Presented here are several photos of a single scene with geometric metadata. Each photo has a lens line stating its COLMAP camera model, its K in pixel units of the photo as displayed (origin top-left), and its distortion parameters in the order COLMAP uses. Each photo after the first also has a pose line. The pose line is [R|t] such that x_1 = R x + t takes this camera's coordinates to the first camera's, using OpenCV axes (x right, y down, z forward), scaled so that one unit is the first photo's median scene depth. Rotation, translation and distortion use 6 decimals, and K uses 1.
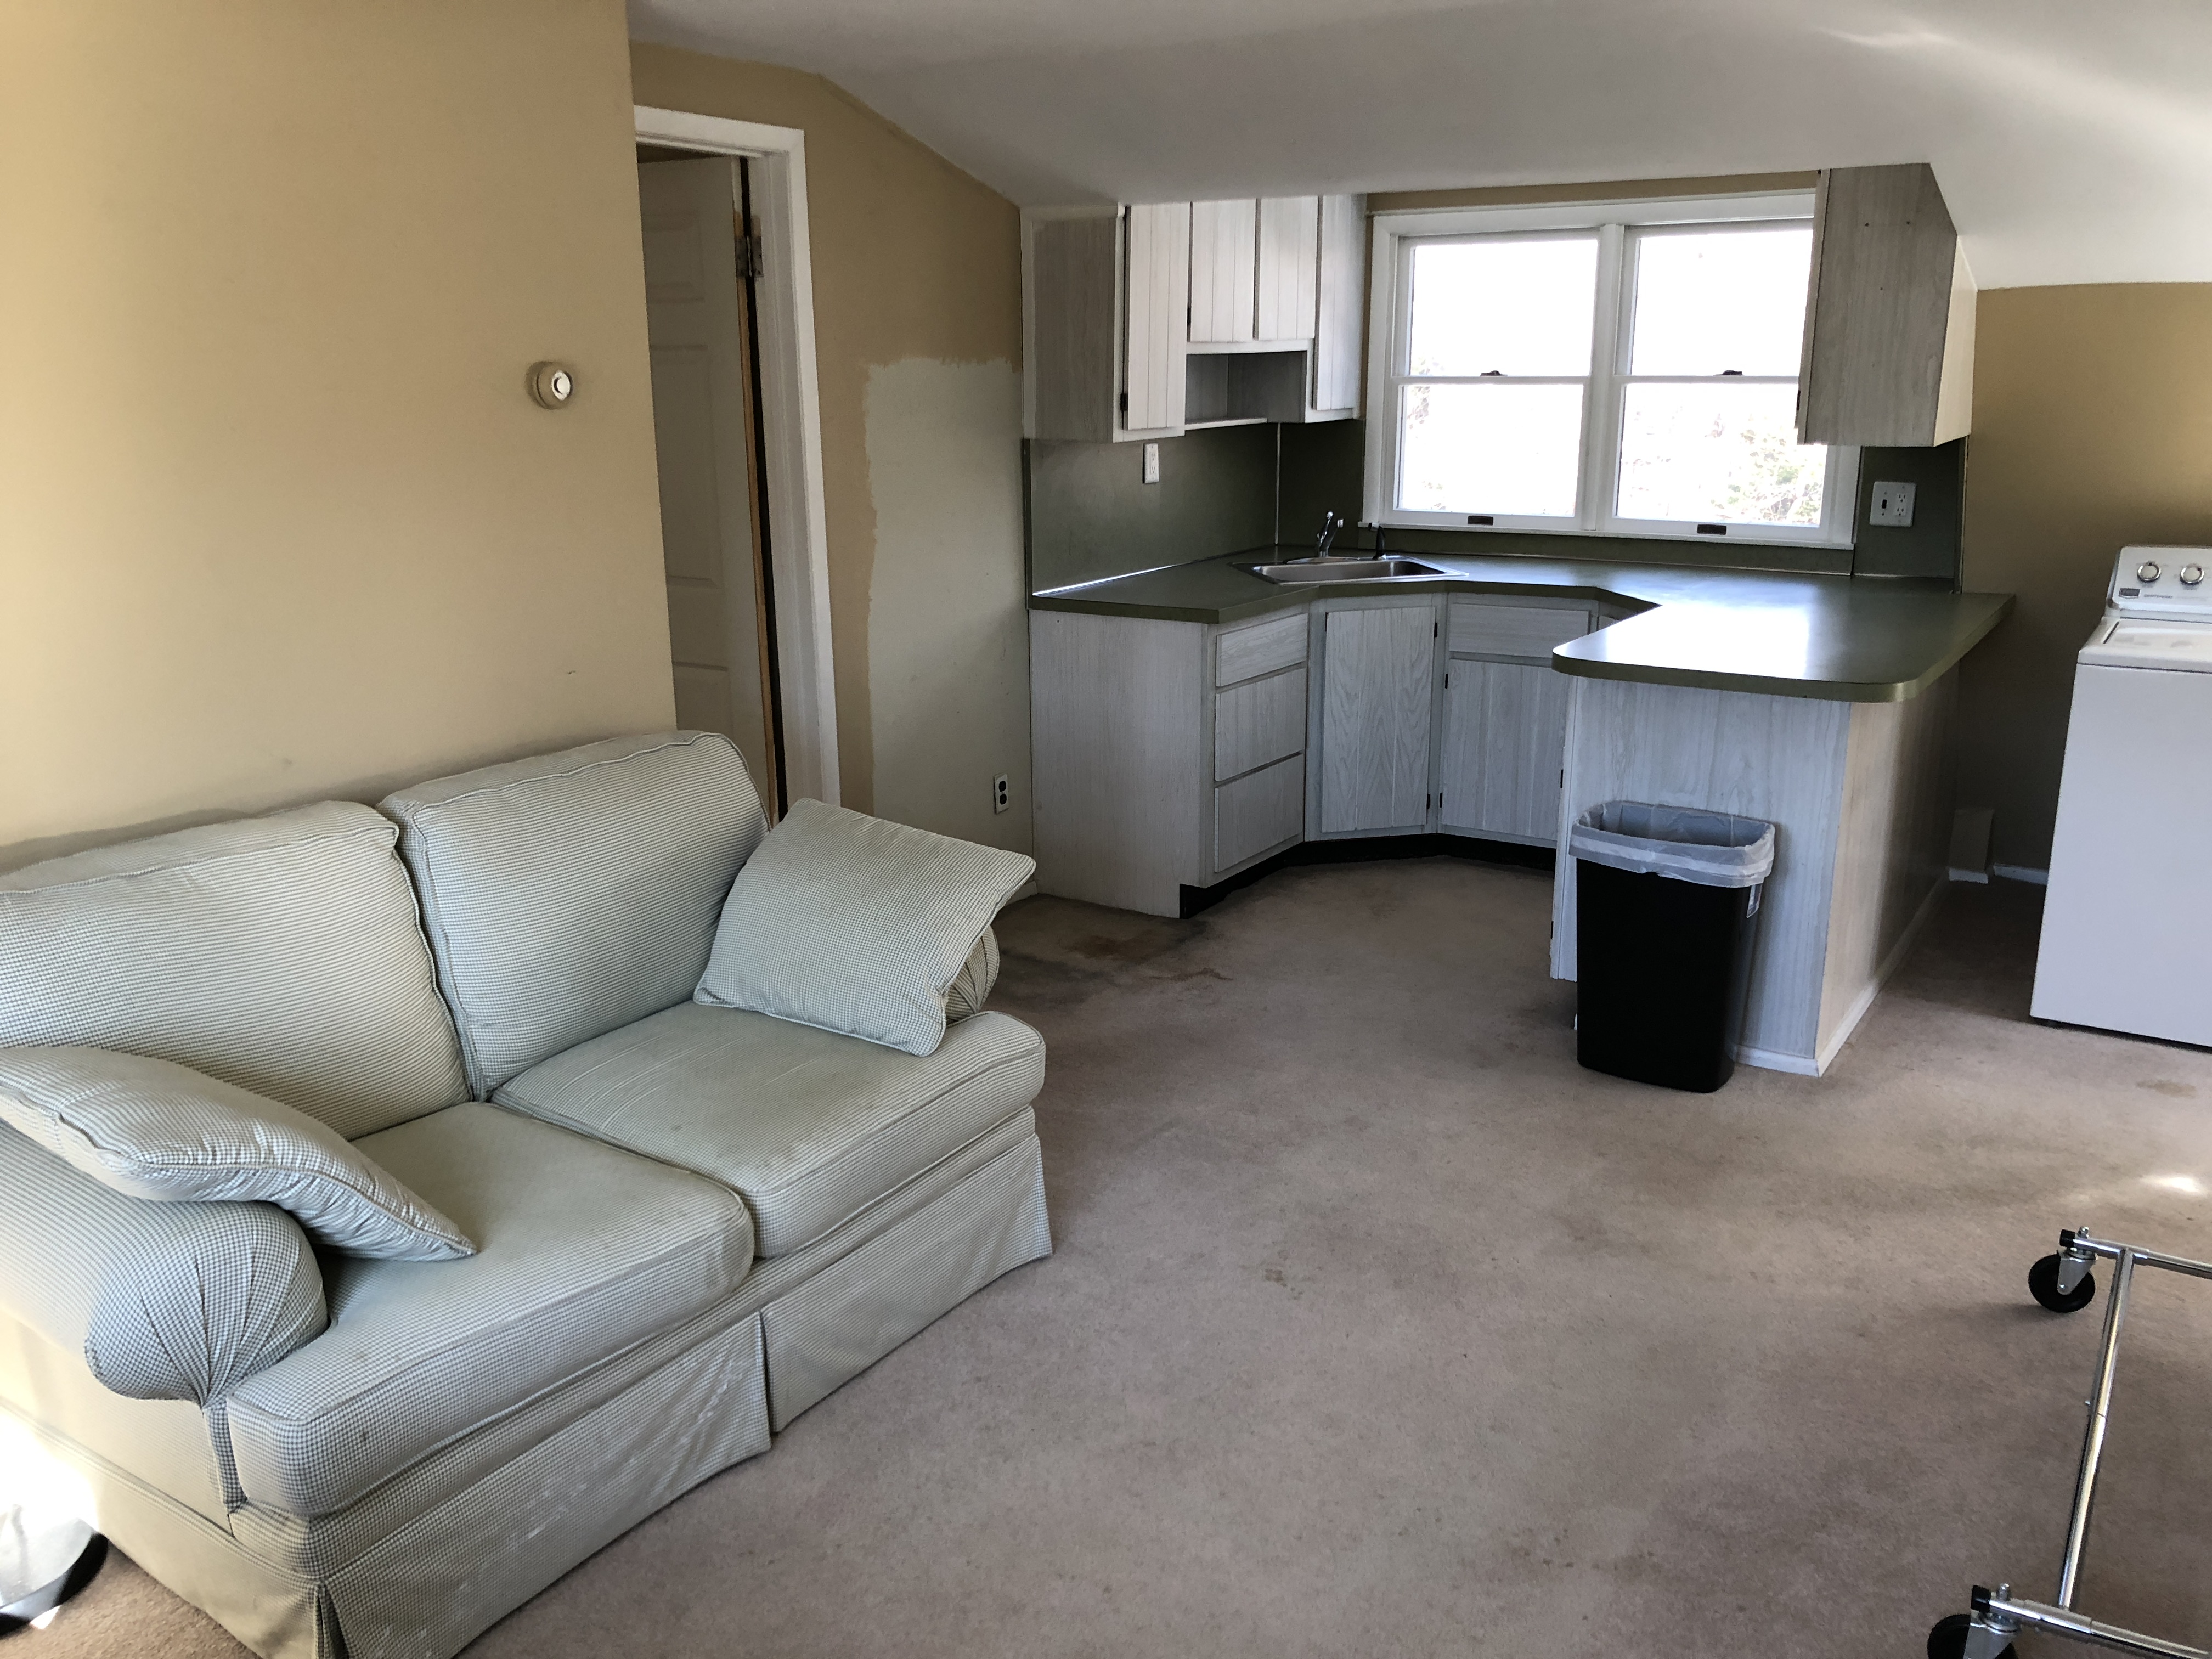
lens RADIAL K [[1783.1, 0, 1083.3], [0, 1783.1, 833.1], [0, 0, 1]] dist [0.014958, -0.005307]
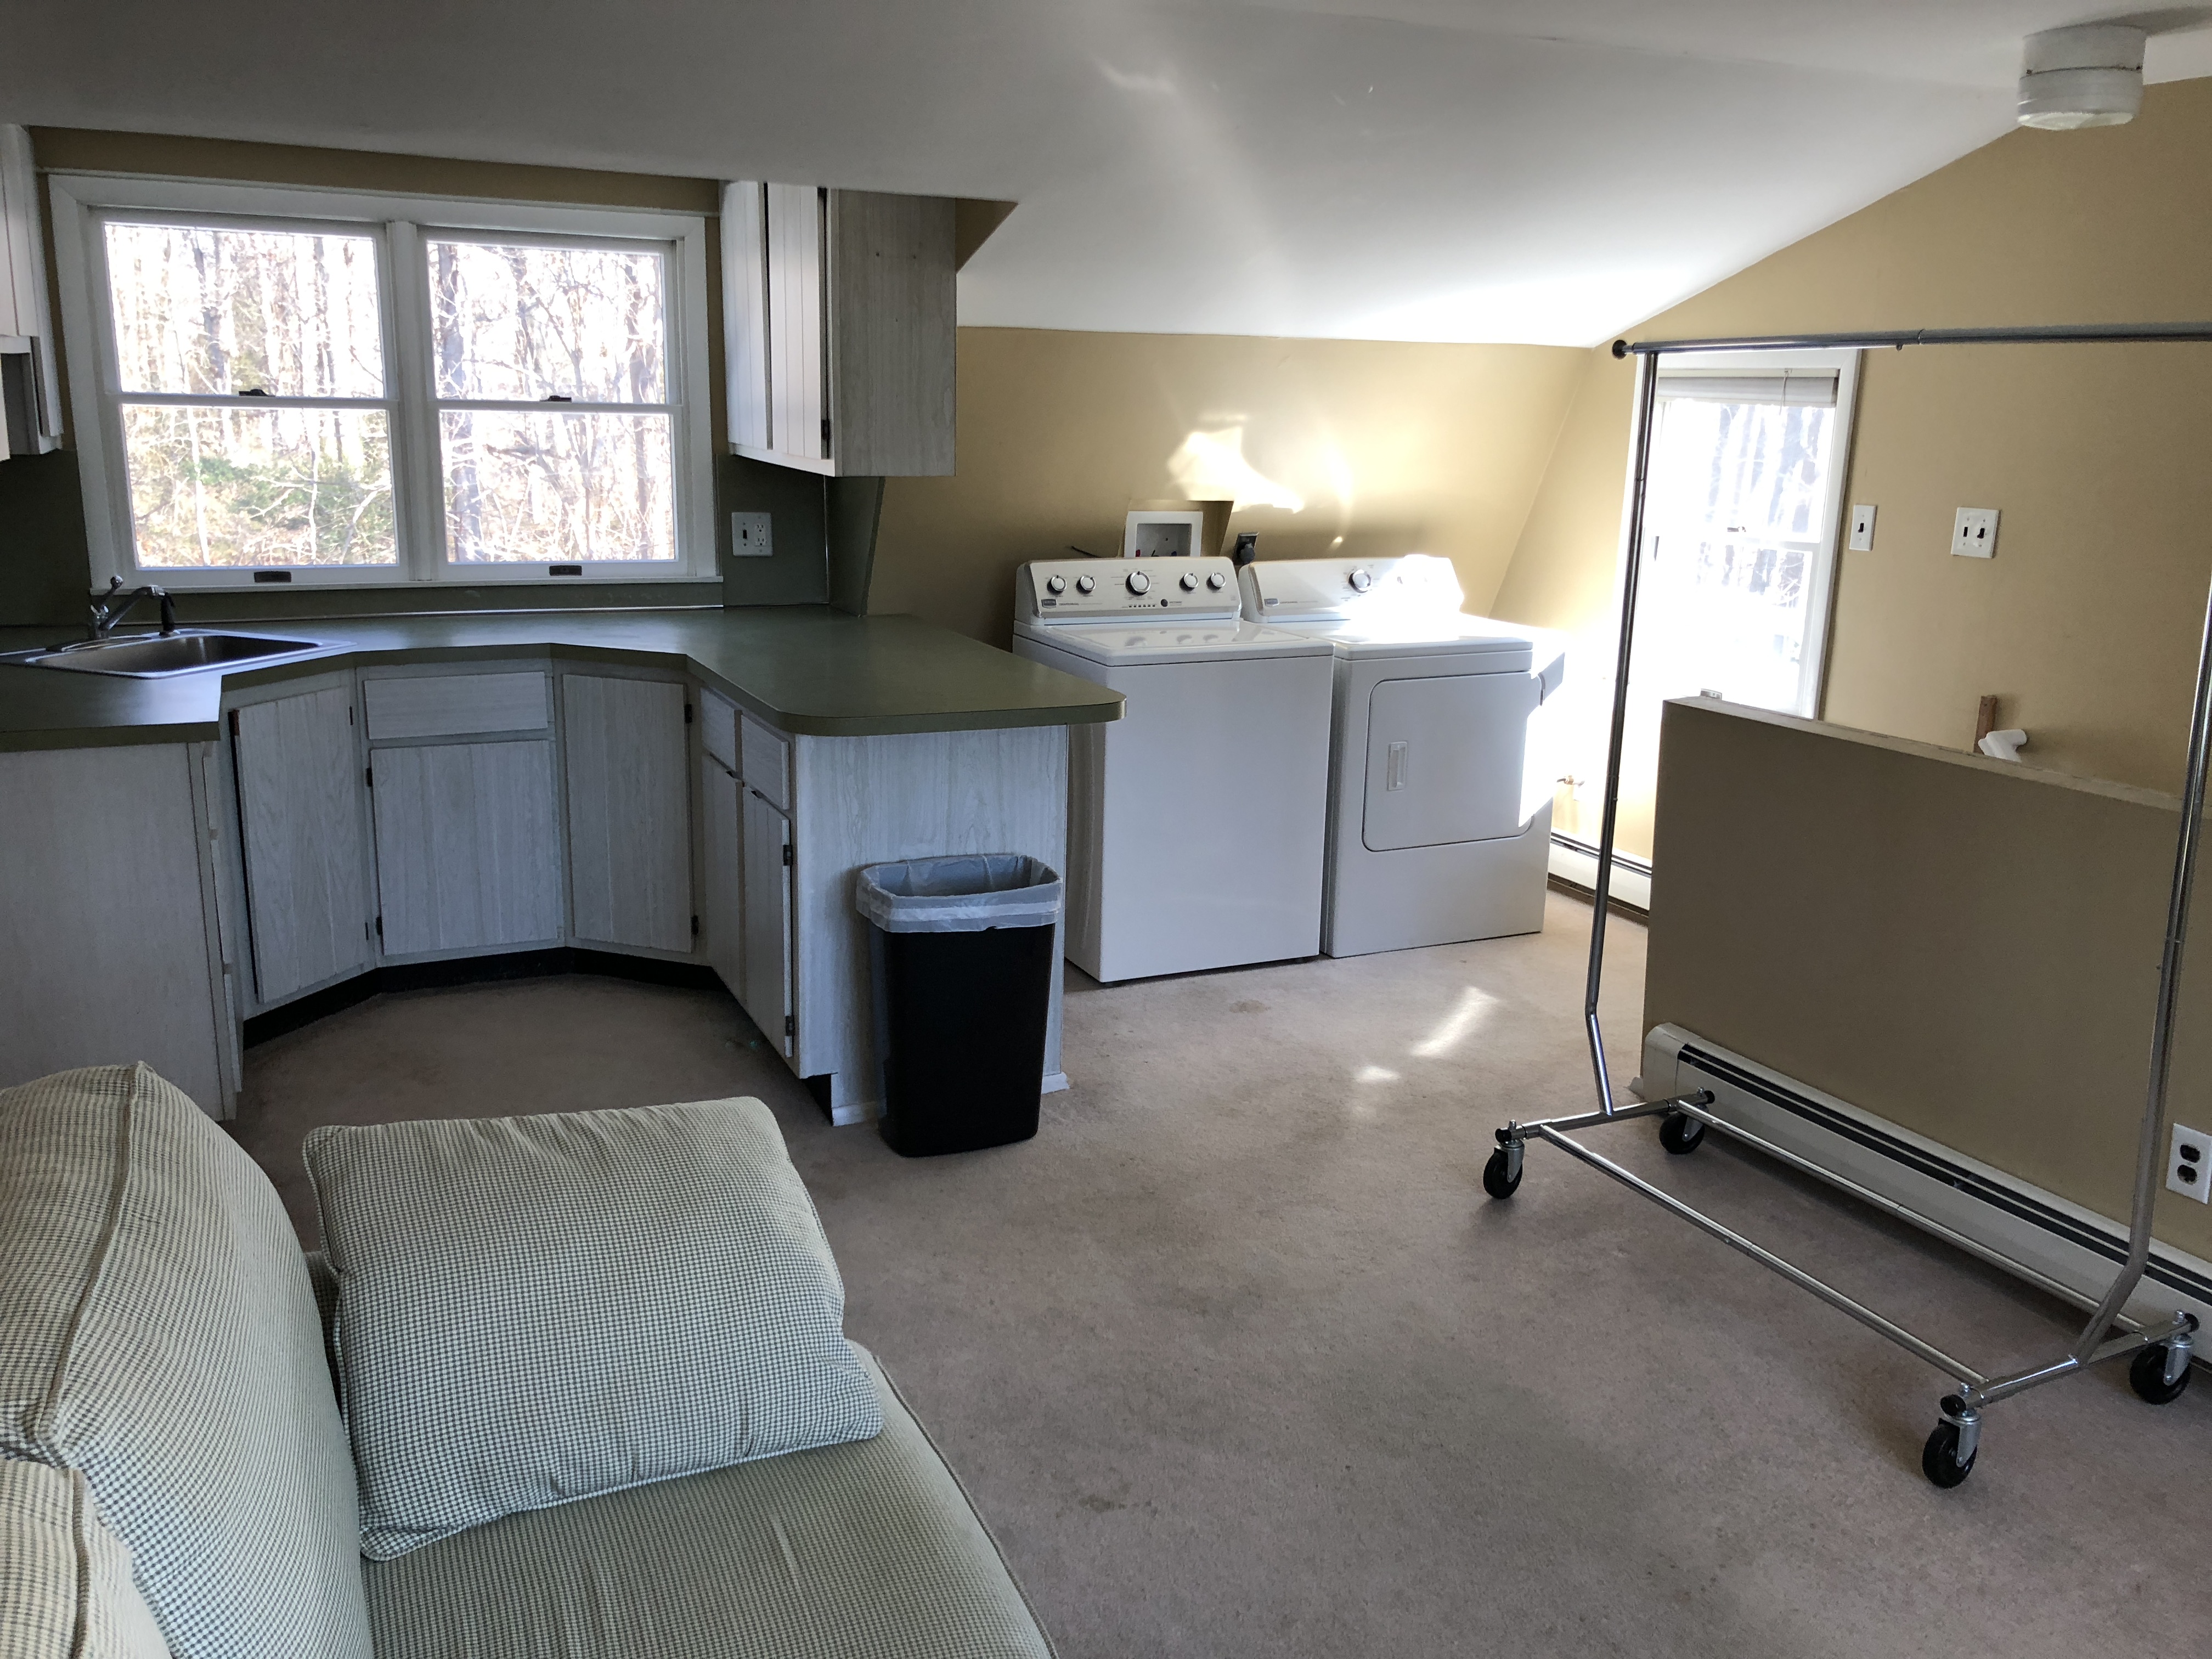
lens RADIAL K [[1783.1, 0, 1083.3], [0, 1783.1, 833.1], [0, 0, 1]] dist [0.014958, -0.005307]
pose [[0.528113, -0.182205, 0.829396, -0.306610], [0.195642, 0.976541, 0.089956, -0.073376], [-0.826330, 0.114758, 0.551371, 0.312774]]
